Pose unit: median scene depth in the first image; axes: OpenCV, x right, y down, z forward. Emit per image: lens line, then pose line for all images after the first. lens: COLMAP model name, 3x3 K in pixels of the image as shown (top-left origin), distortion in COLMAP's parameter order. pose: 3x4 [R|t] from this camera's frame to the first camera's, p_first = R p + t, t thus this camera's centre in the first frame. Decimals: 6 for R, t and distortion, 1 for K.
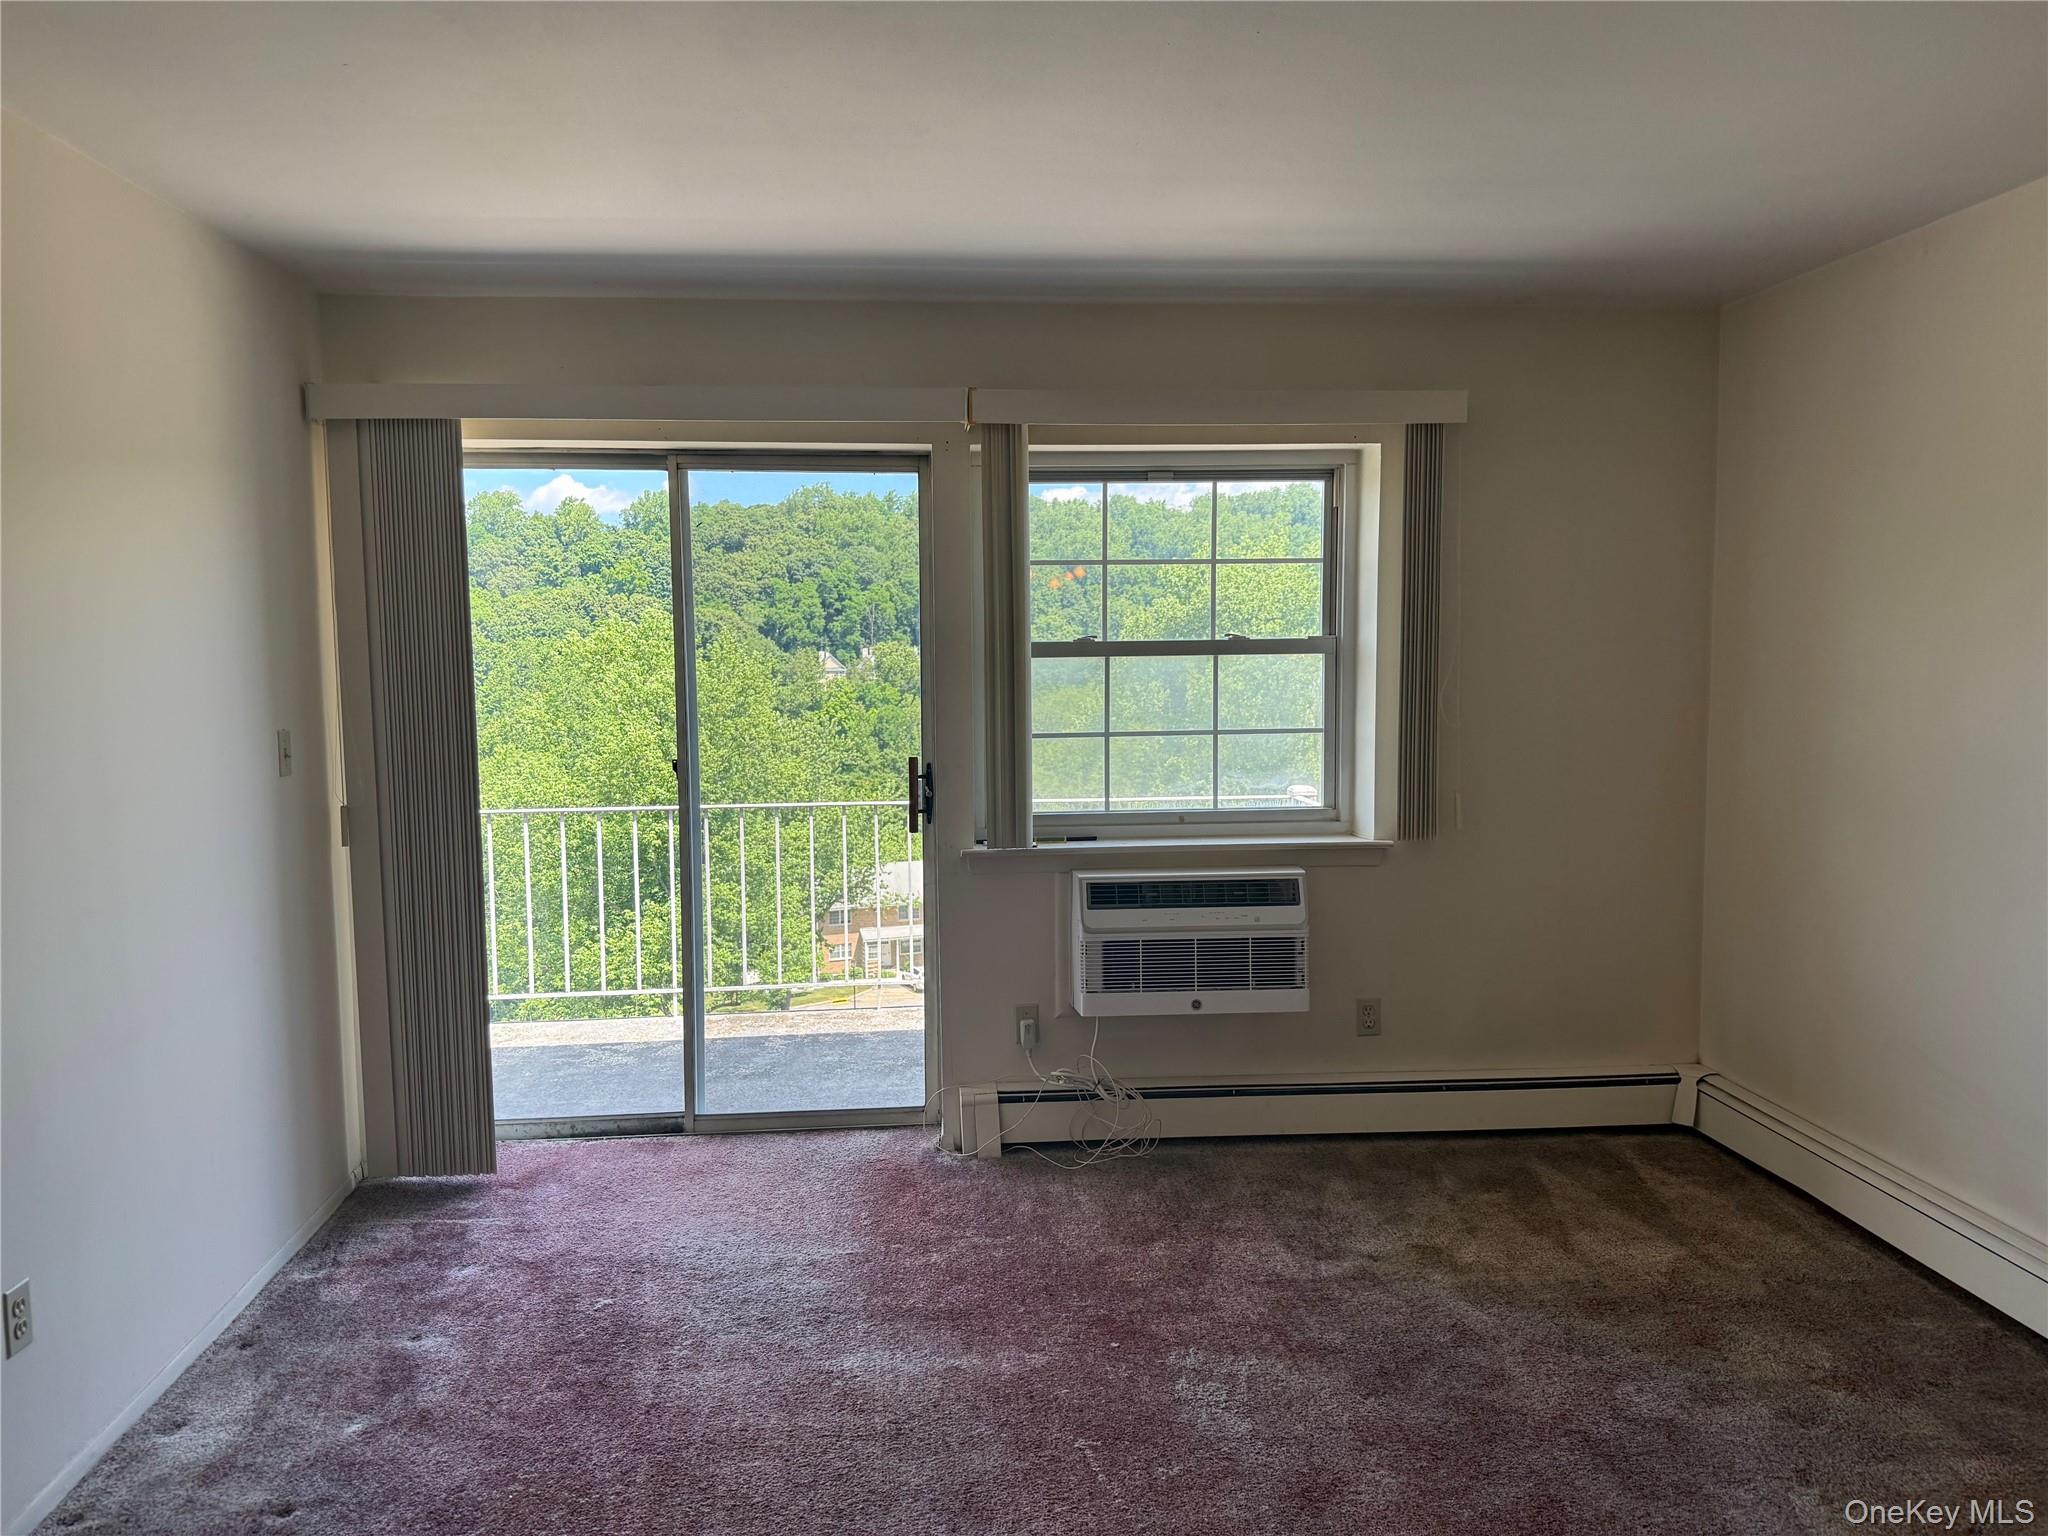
lens RADIAL K [[1453.3, 0, 1033.5], [0, 1453.3, 768.5], [0, 0, 1]] dist [0.138176, -0.231181]
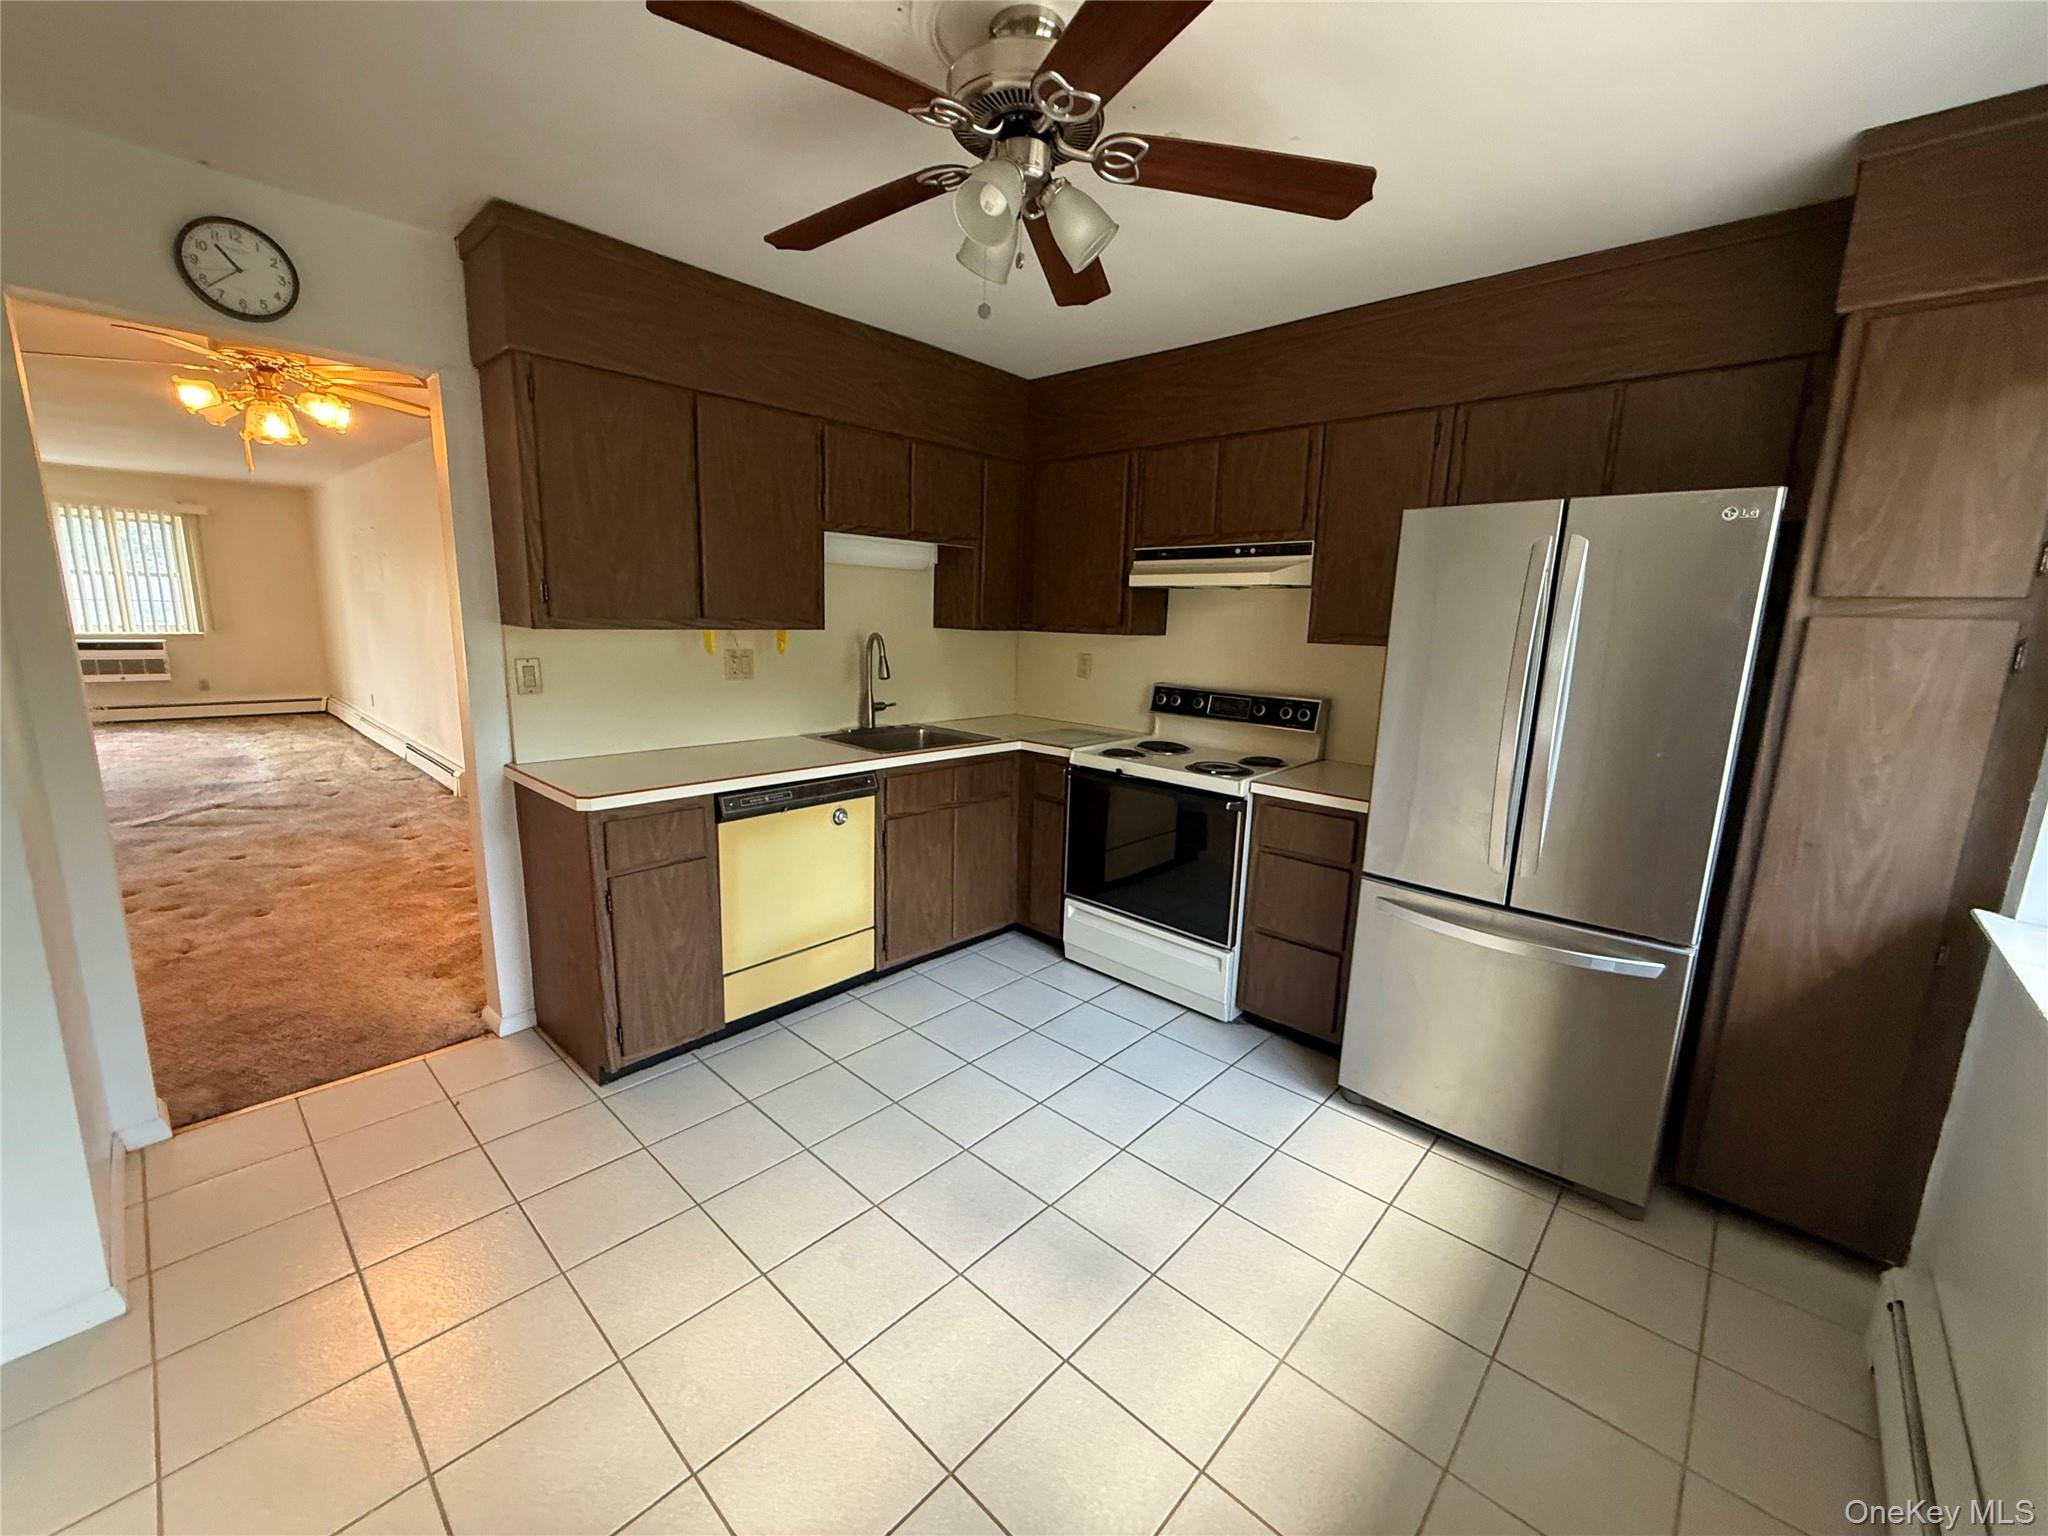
lens RADIAL K [[821.5, 0, 1020.2], [0, 821.5, 766.0], [0, 0, 1]] dist [-0.000071, 0.000051]
pose [[0.743392, -0.091452, 0.662575, 0.360781], [0.012506, 0.992336, 0.122936, 0.146369], [-0.668740, -0.083103, 0.738838, -1.754883]]
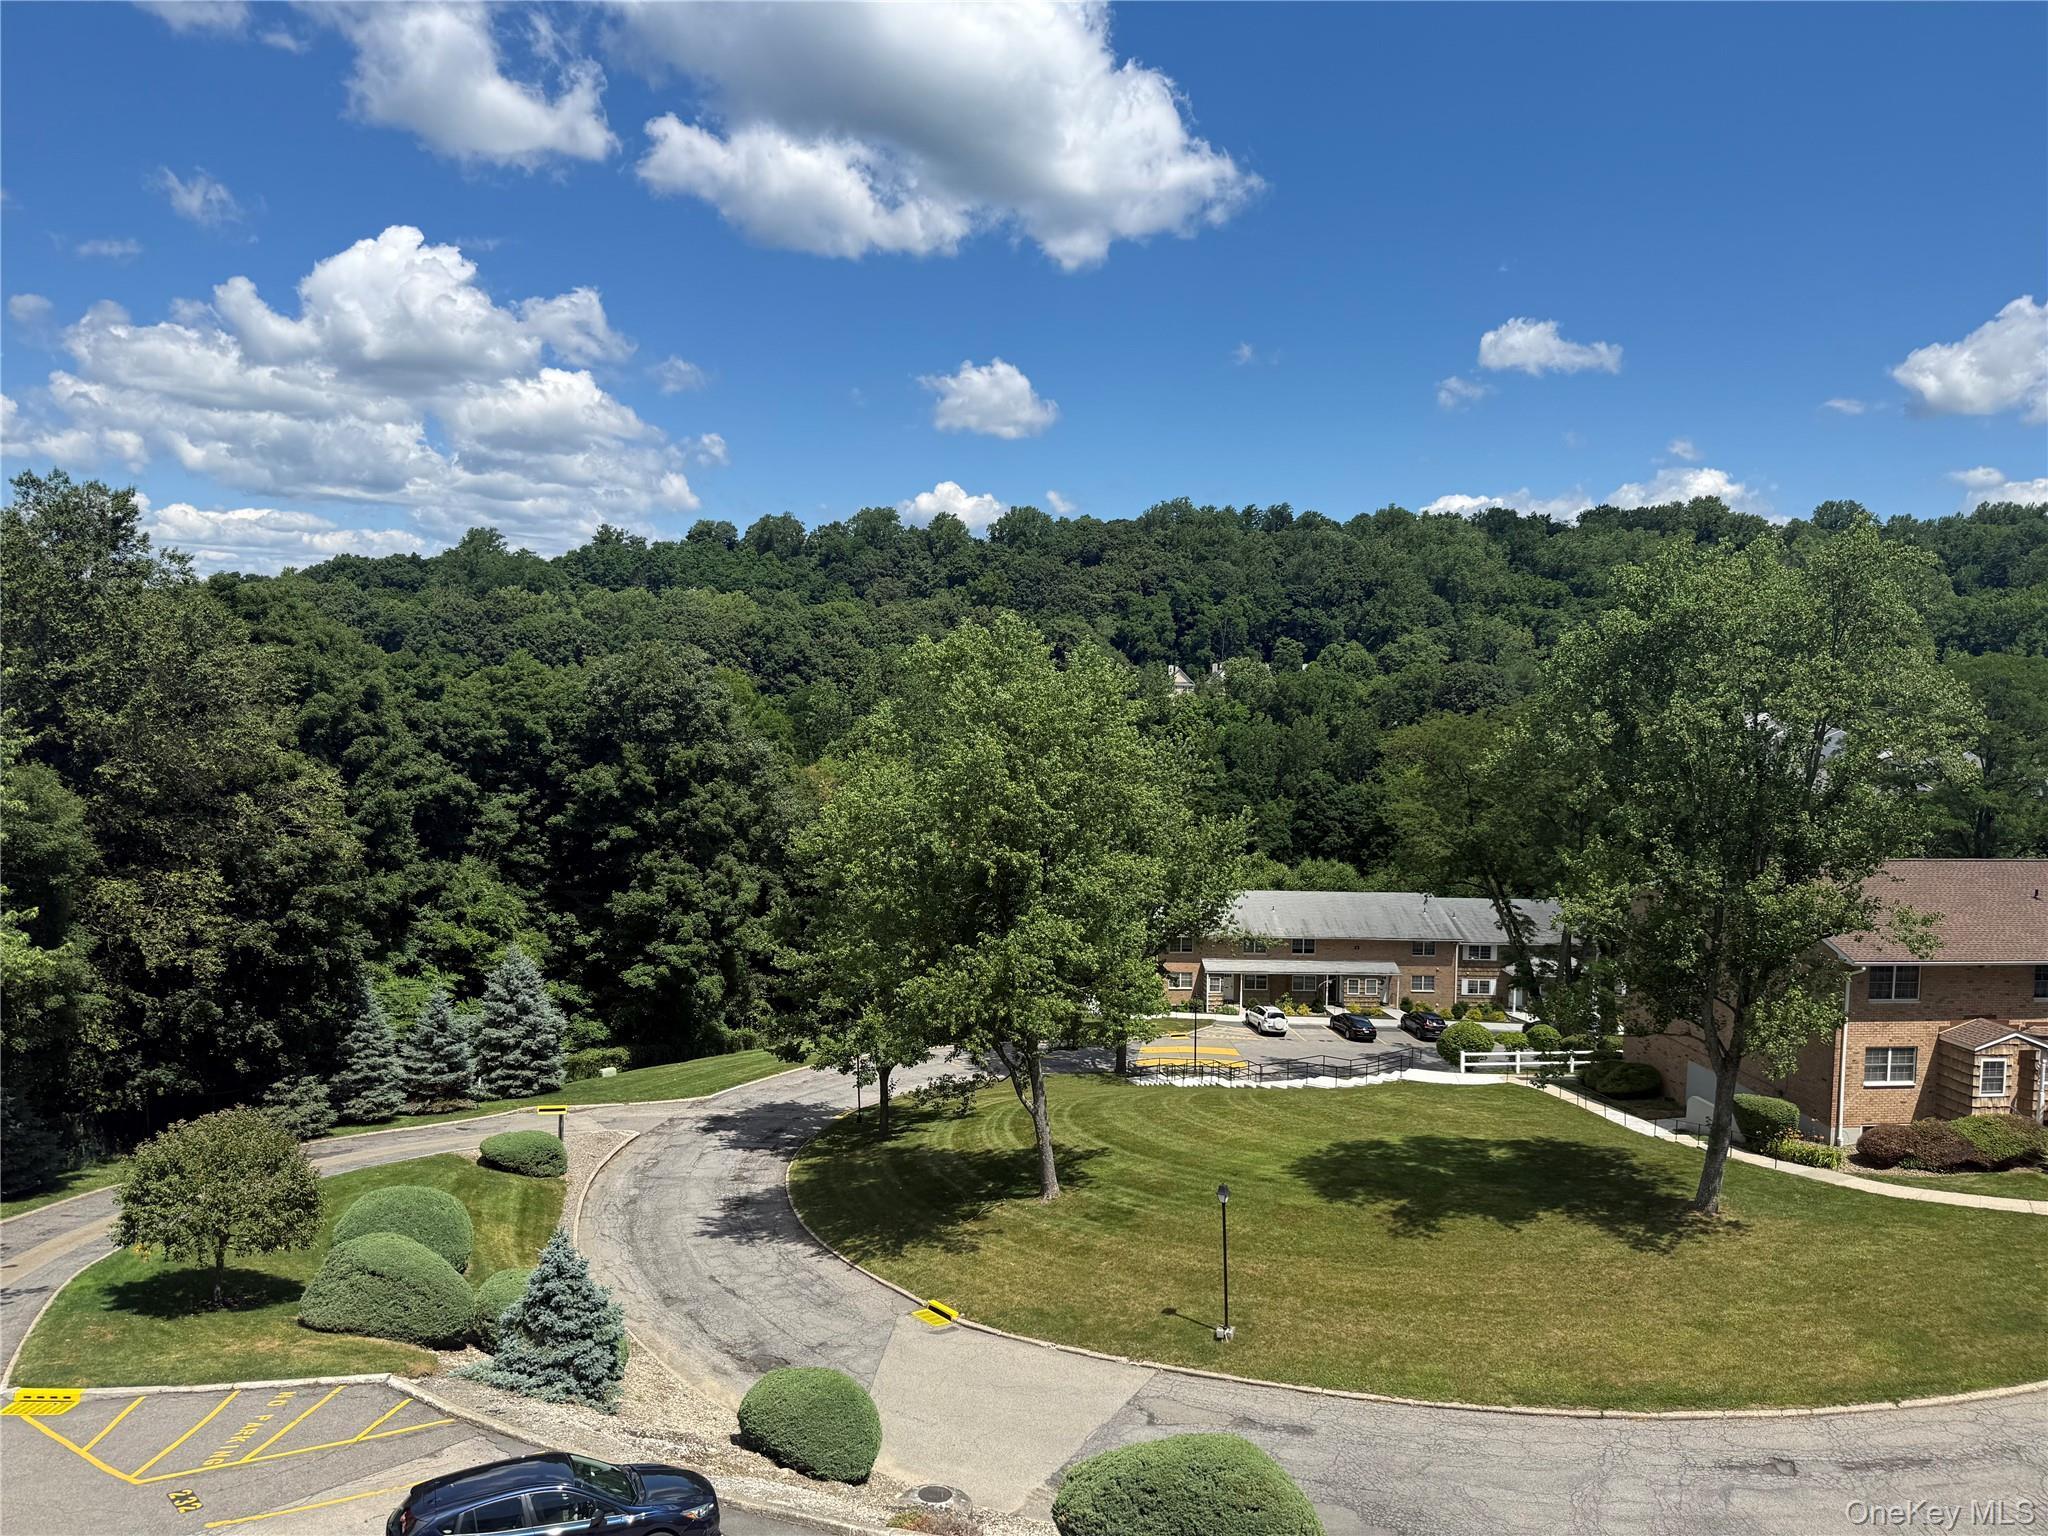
lens RADIAL K [[1406.4, 0, 1017.7], [0, 1406.4, 719.7], [0, 0, 1]] dist [0.001642, -0.040806]
pose [[0.968761, 0.041136, -0.244559, -0.027838], [-0.051435, 0.998032, -0.035873, -0.008370], [0.242602, 0.047331, 0.968971, 0.122455]]
